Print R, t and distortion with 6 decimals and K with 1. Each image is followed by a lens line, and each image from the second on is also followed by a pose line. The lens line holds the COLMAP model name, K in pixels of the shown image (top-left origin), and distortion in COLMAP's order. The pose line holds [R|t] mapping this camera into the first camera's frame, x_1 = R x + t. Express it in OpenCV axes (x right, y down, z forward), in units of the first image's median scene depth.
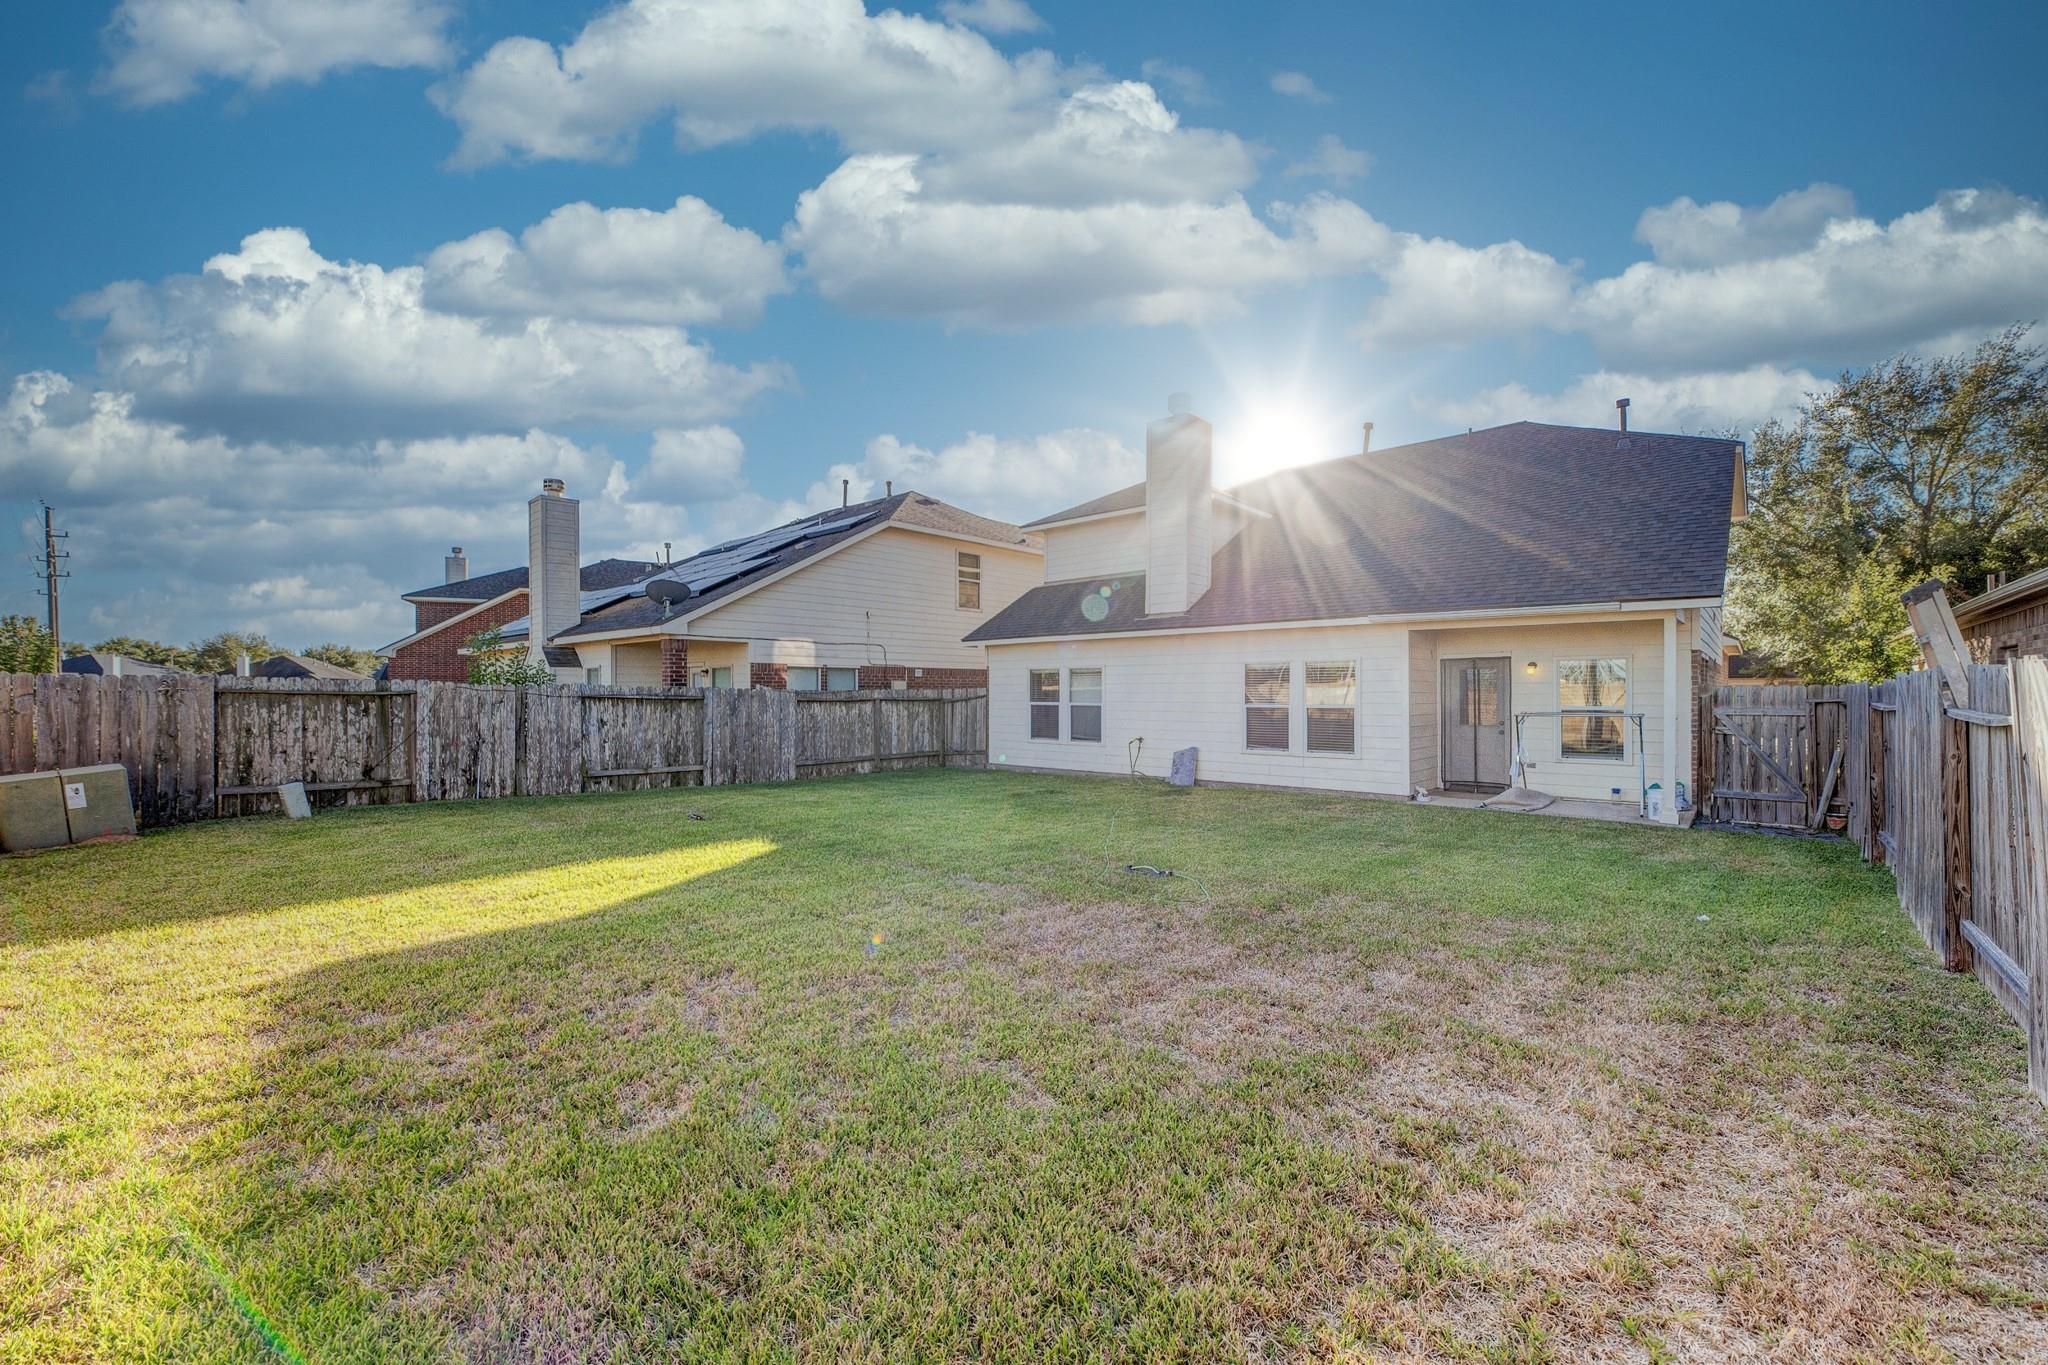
lens RADIAL K [[820.6, 0, 1026.4], [0, 820.6, 688.4], [0, 0, 1]] dist [0.003361, -0.000723]
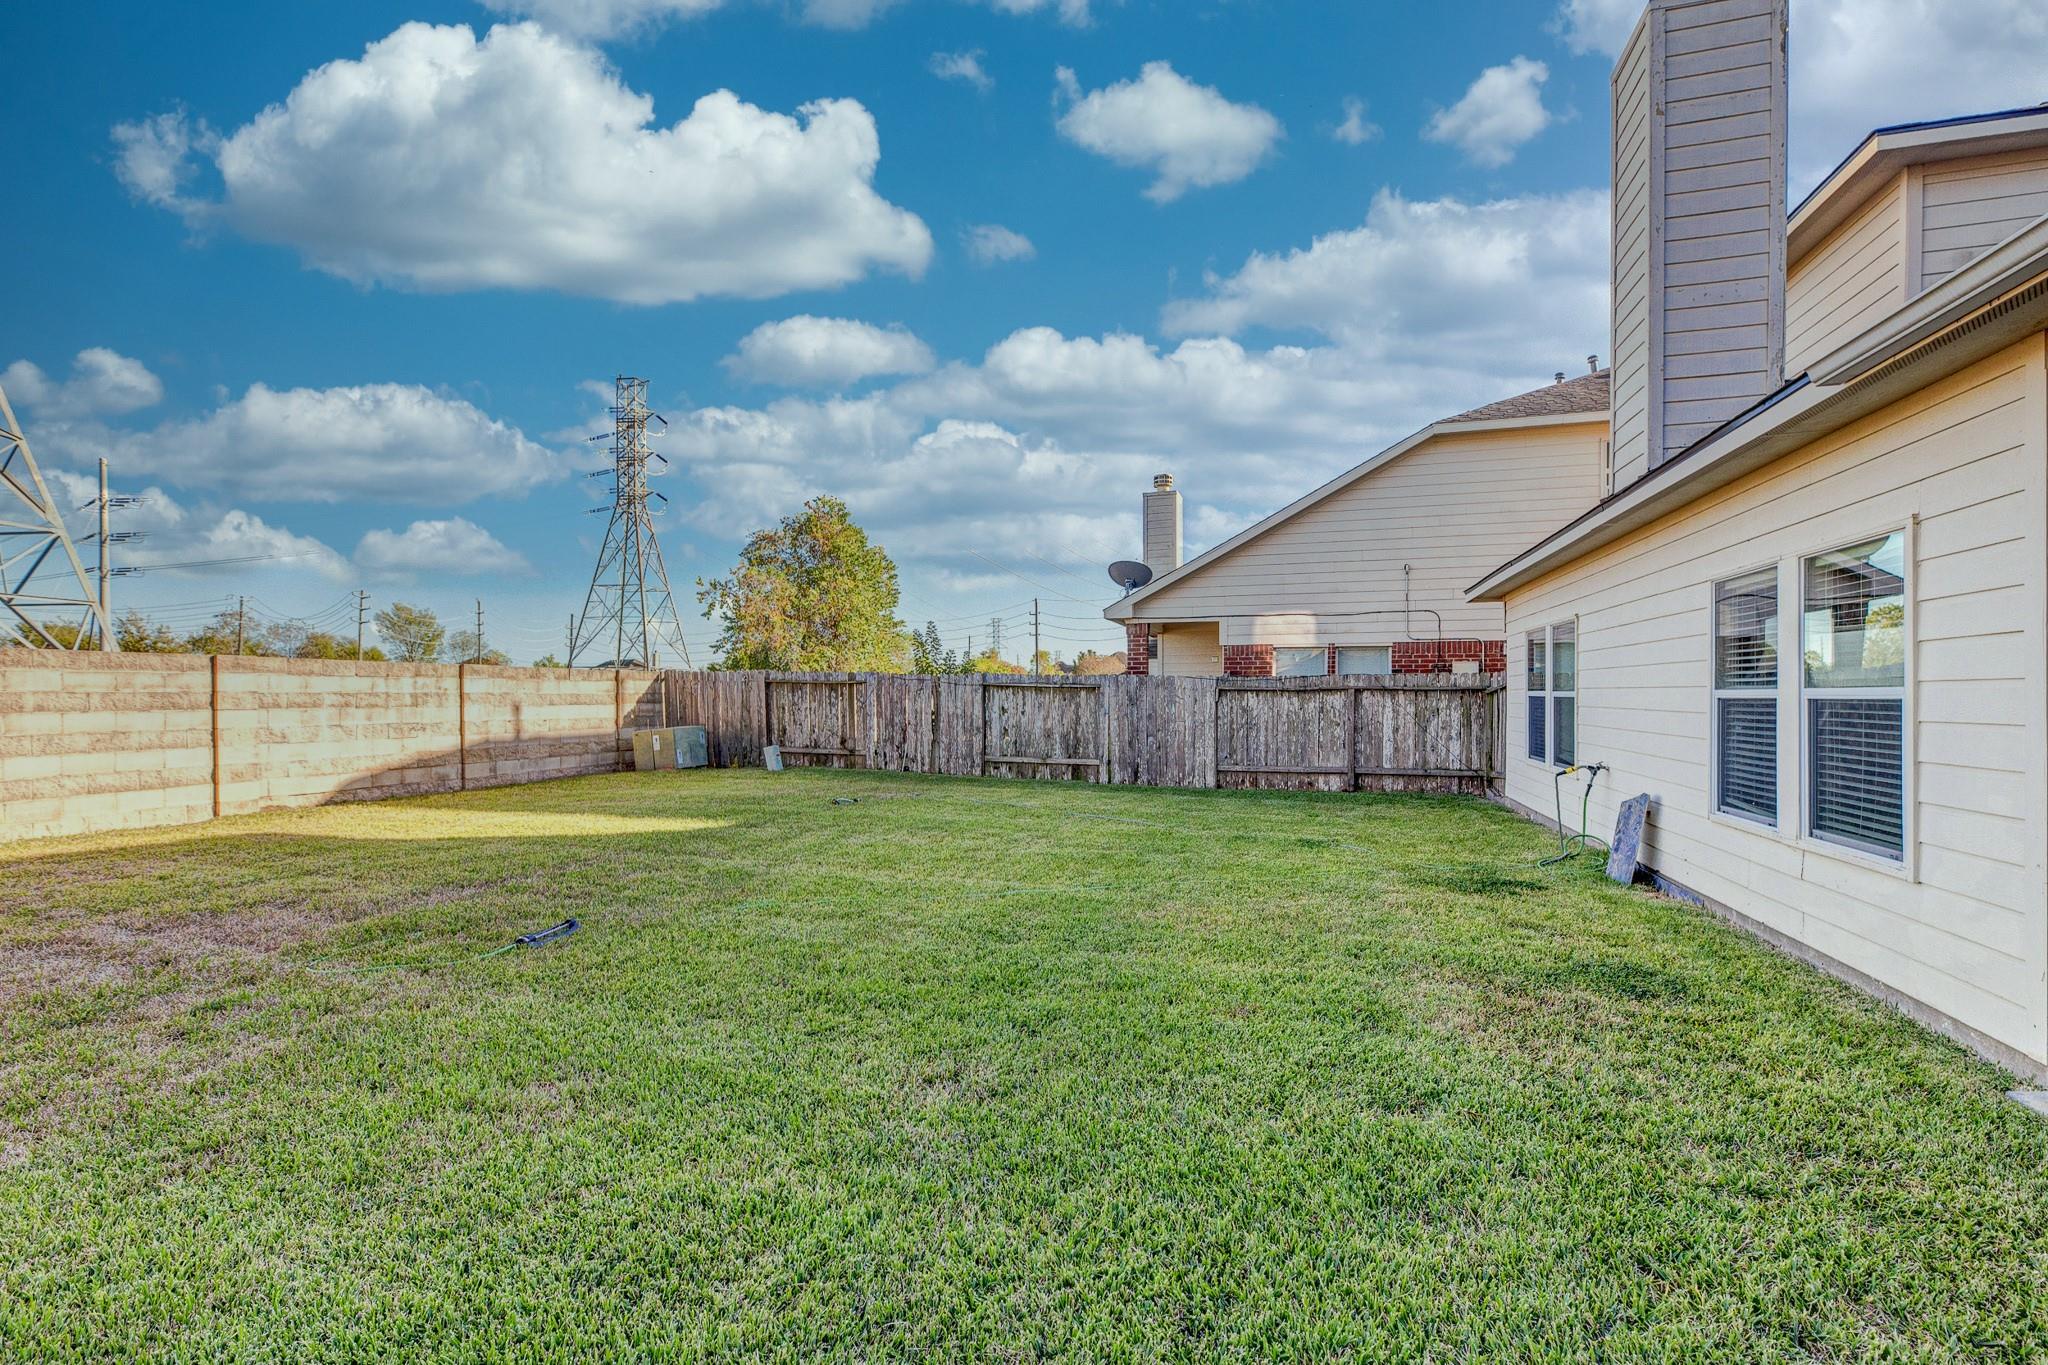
lens RADIAL K [[911.1, 0, 1025.5], [0, 911.1, 689.0], [0, 0, 1]] dist [-0.000284, 0.000048]
pose [[0.430596, -0.002862, -0.902540, 0.473649], [0.006291, 0.999980, -0.000169, 0.013892], [0.902523, -0.005605, 0.430605, 0.478296]]
